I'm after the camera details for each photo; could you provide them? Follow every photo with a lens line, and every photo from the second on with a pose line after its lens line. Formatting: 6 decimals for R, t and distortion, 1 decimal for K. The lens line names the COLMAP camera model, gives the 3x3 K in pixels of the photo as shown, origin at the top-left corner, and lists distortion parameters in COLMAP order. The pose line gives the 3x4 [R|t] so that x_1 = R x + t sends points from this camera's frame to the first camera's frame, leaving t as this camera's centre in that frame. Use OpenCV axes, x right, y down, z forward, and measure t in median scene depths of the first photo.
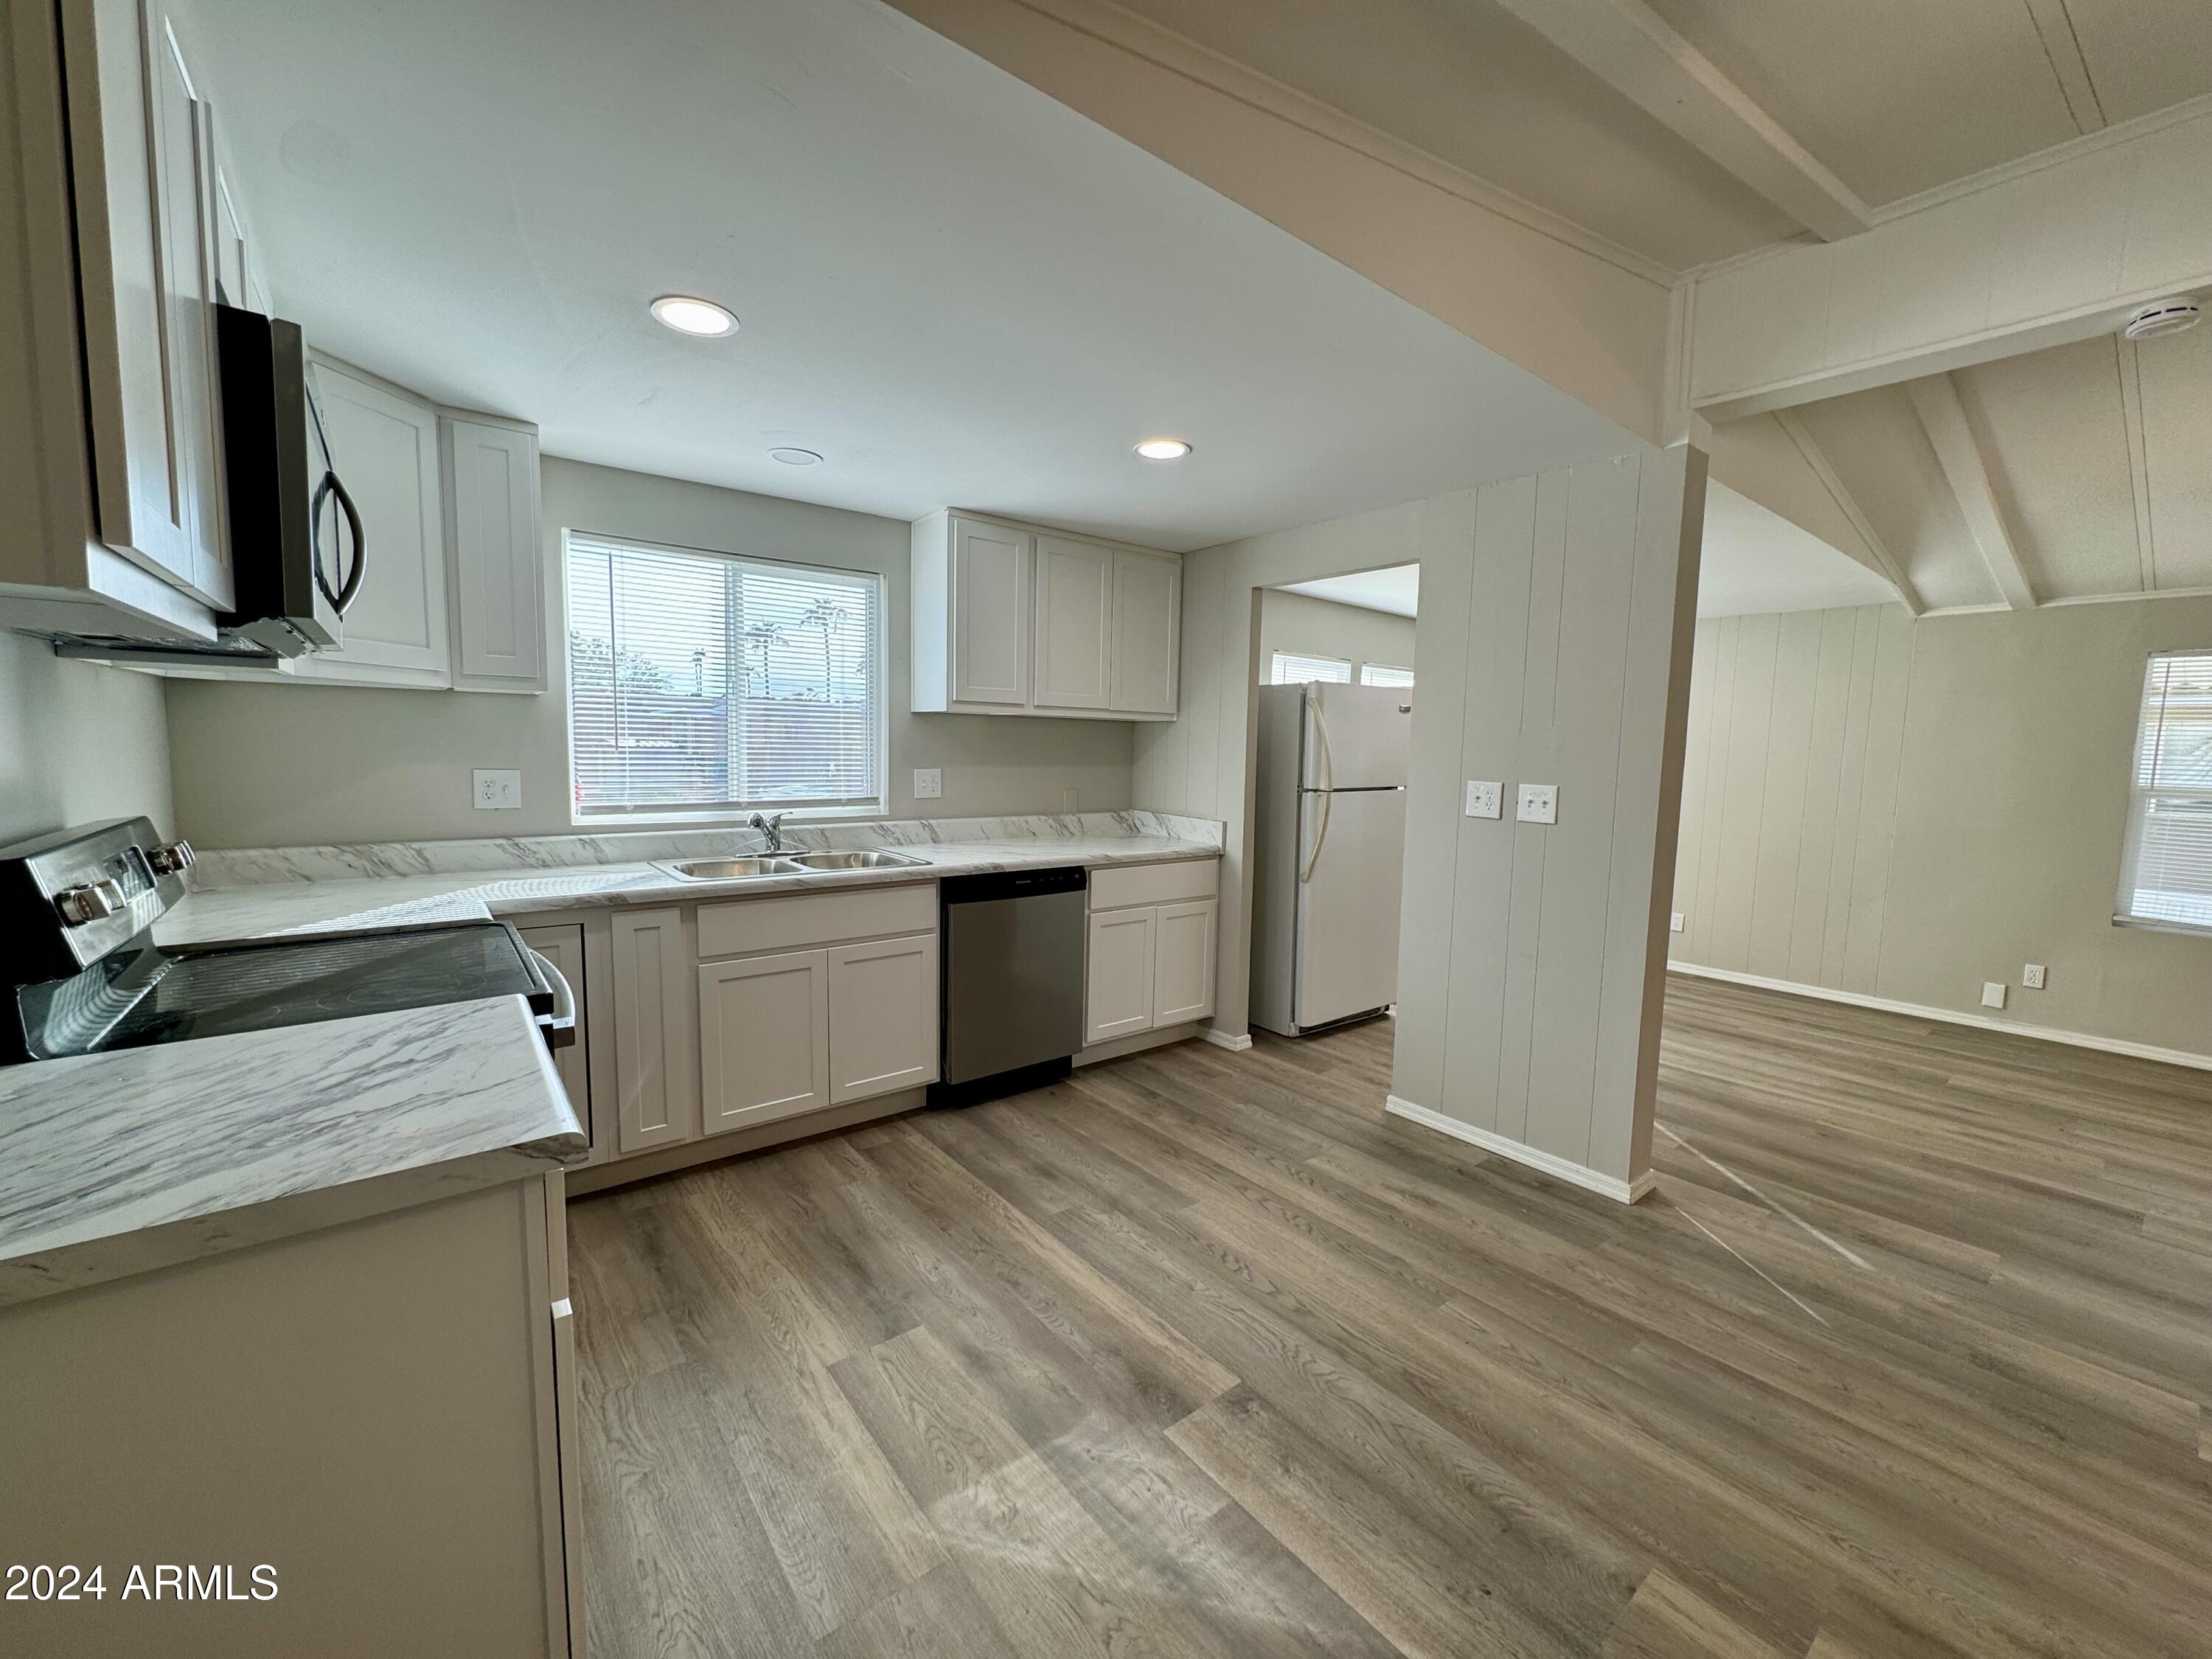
lens RADIAL K [[879.1, 0, 1106.4], [0, 879.1, 823.5], [0, 0, 1]] dist [-0.001299, 0.000216]
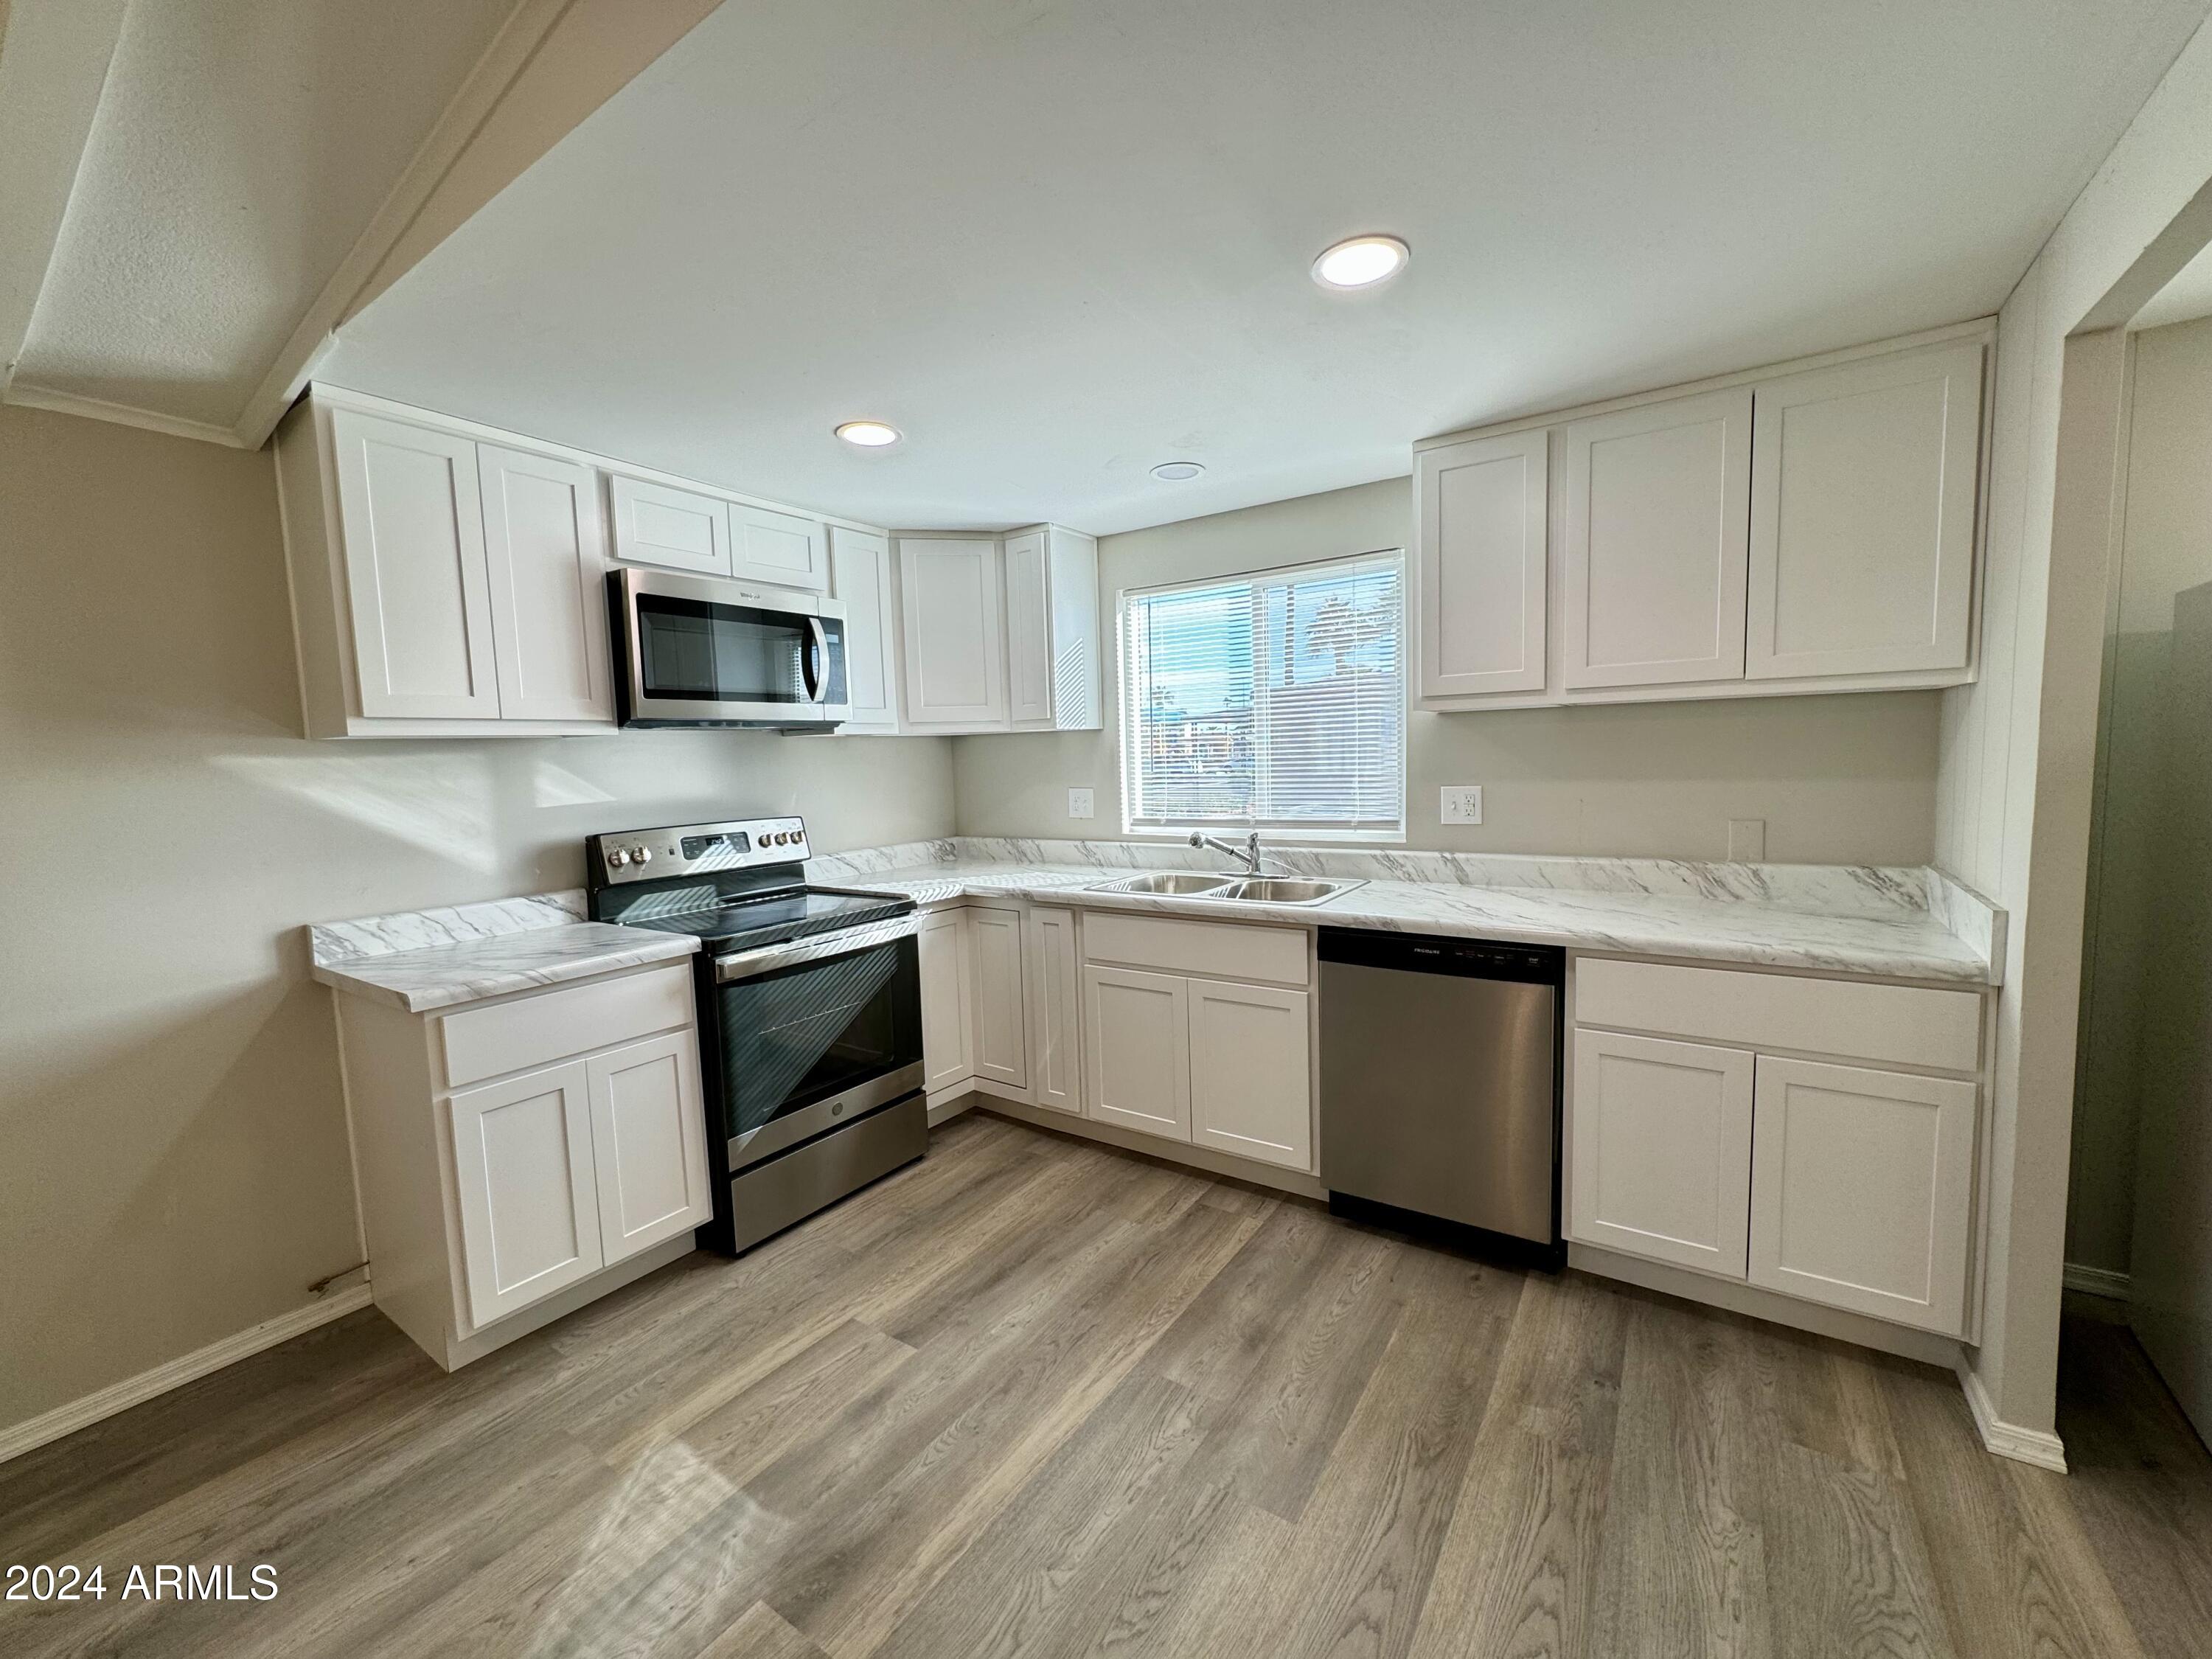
lens RADIAL K [[879.1, 0, 1109.6], [0, 879.1, 823.6], [0, 0, 1]] dist [-0.001299, 0.000216]
pose [[0.310228, 0.045692, -0.949564, 0.534311], [-0.048227, 0.998315, 0.032282, -0.049663], [0.949438, 0.035780, 0.311908, 0.594323]]
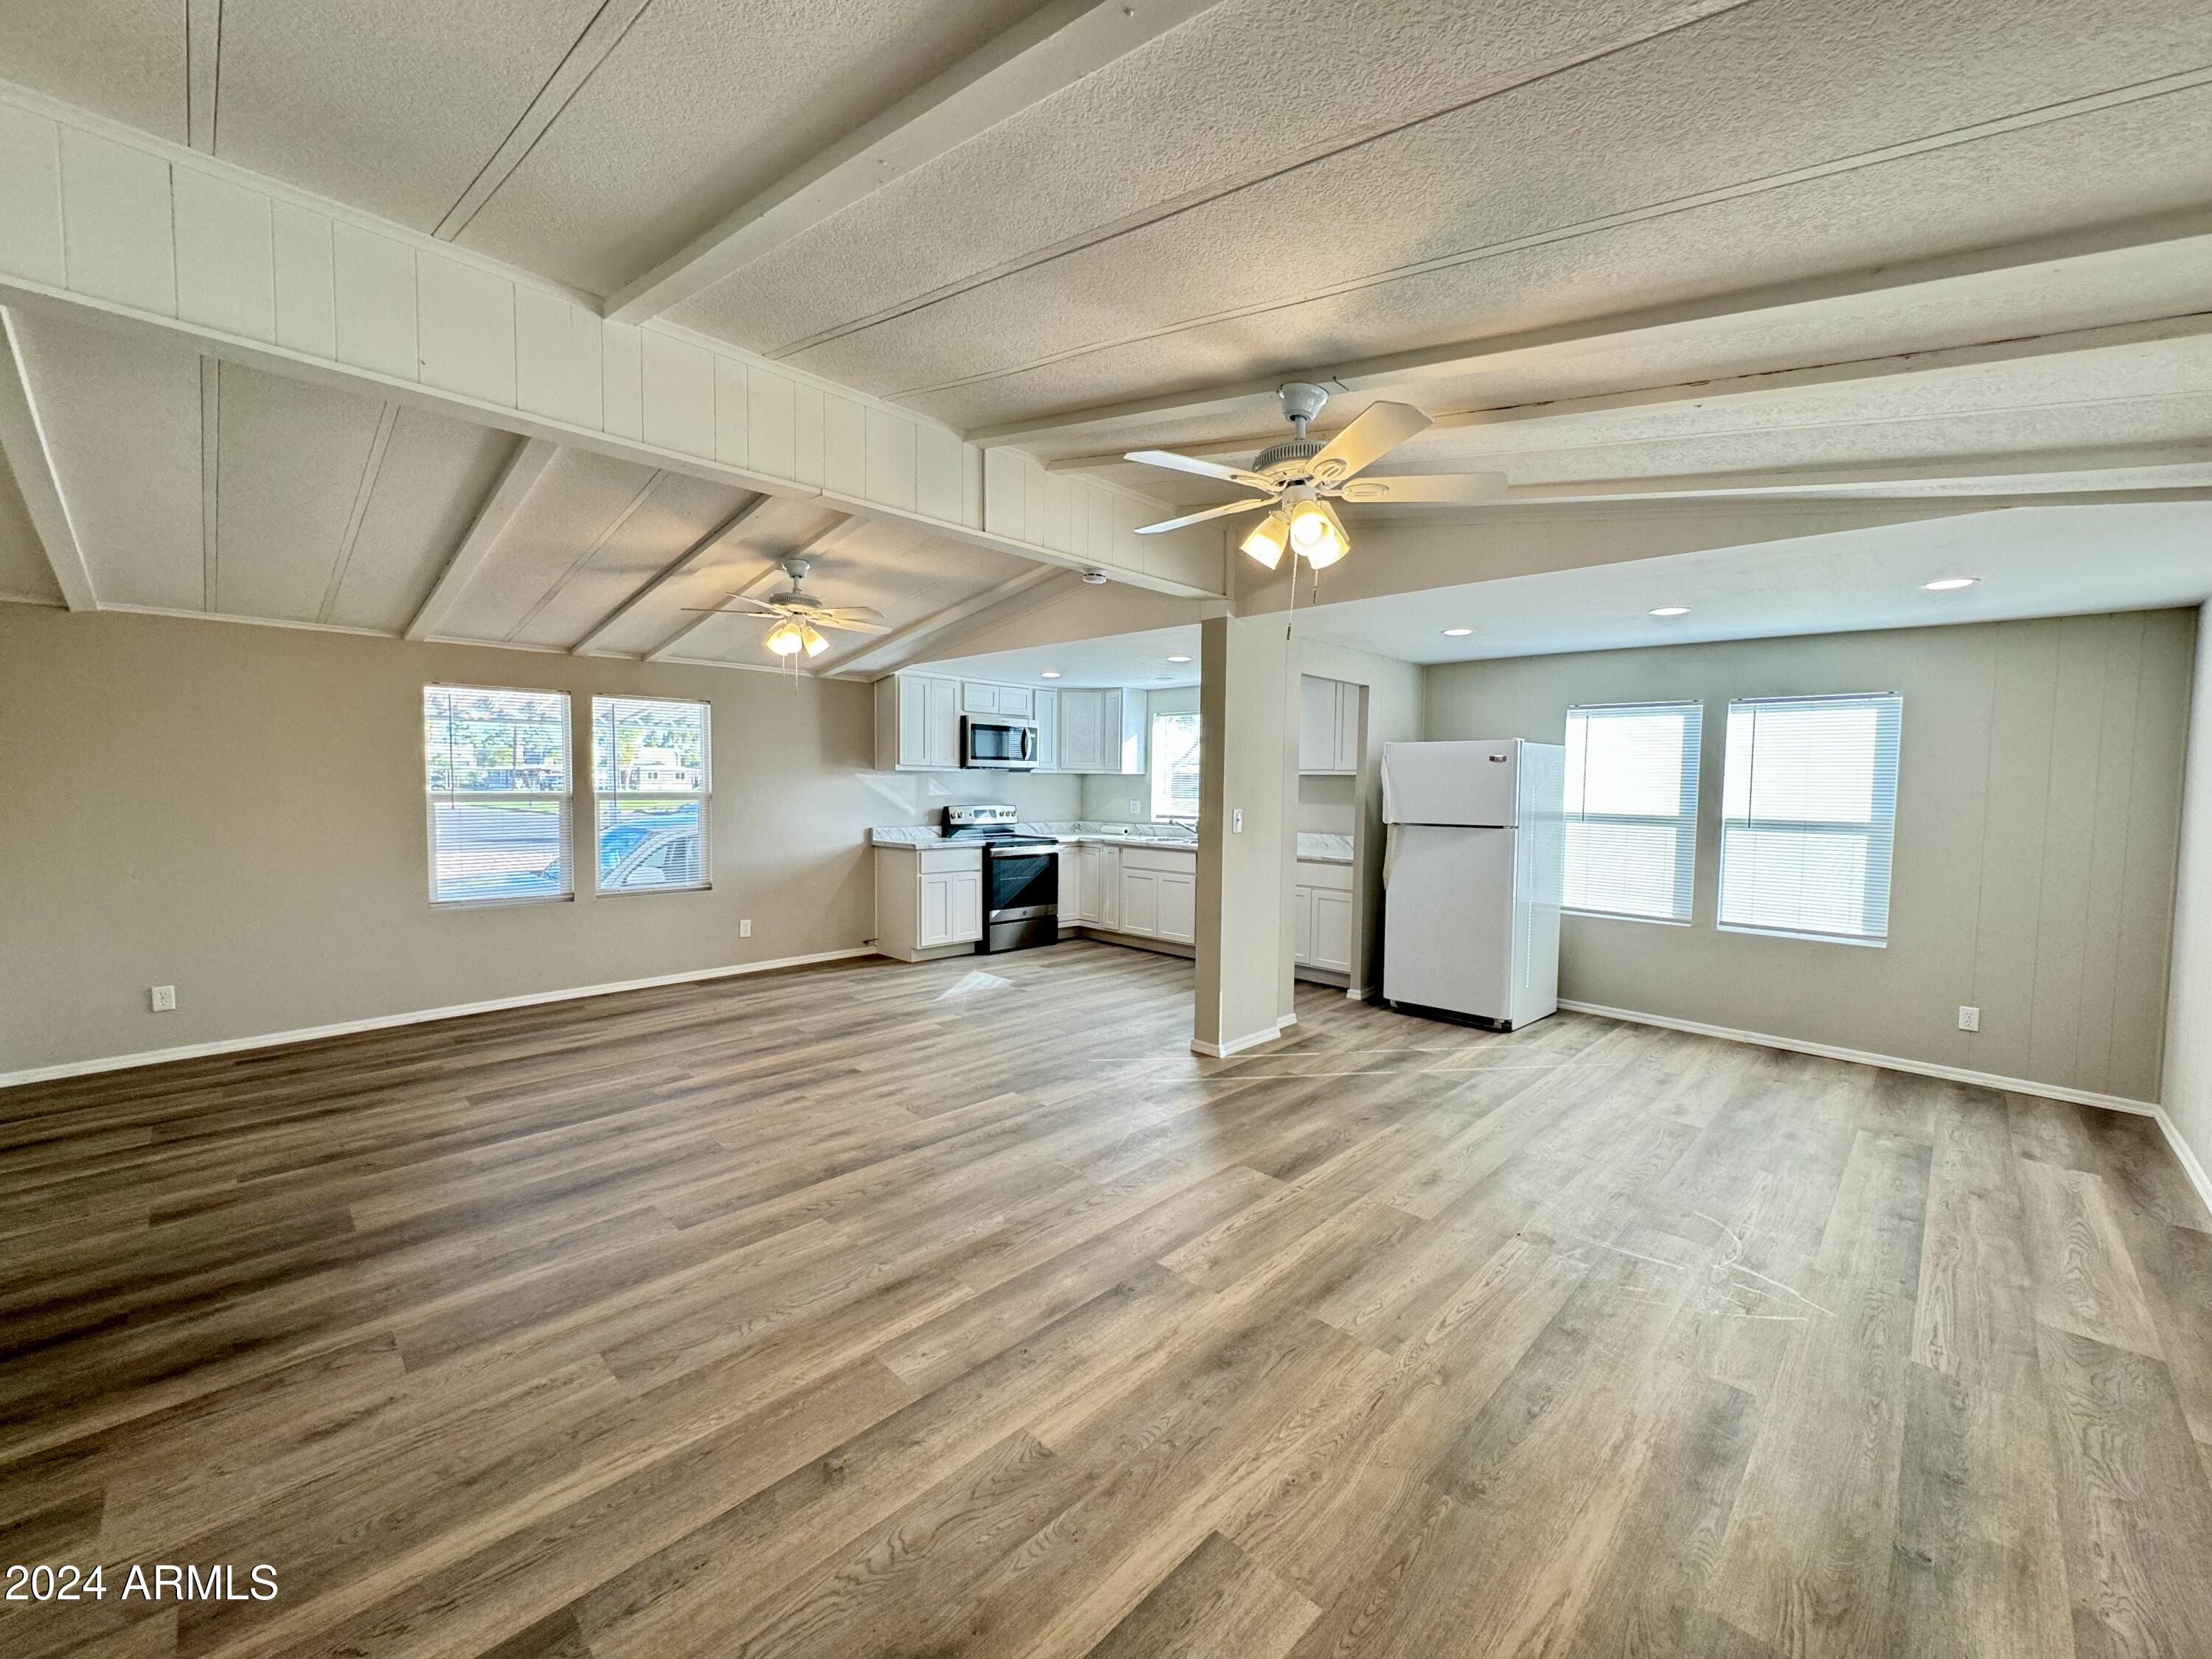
lens RADIAL K [[879.1, 0, 1103.7], [0, 879.1, 825.9], [0, 0, 1]] dist [-0.001299, 0.000216]
pose [[0.123739, 0.028157, -0.991915, 2.034681], [-0.098781, 0.994982, 0.015921, -0.012756], [0.987386, 0.096012, 0.125900, 0.506454]]
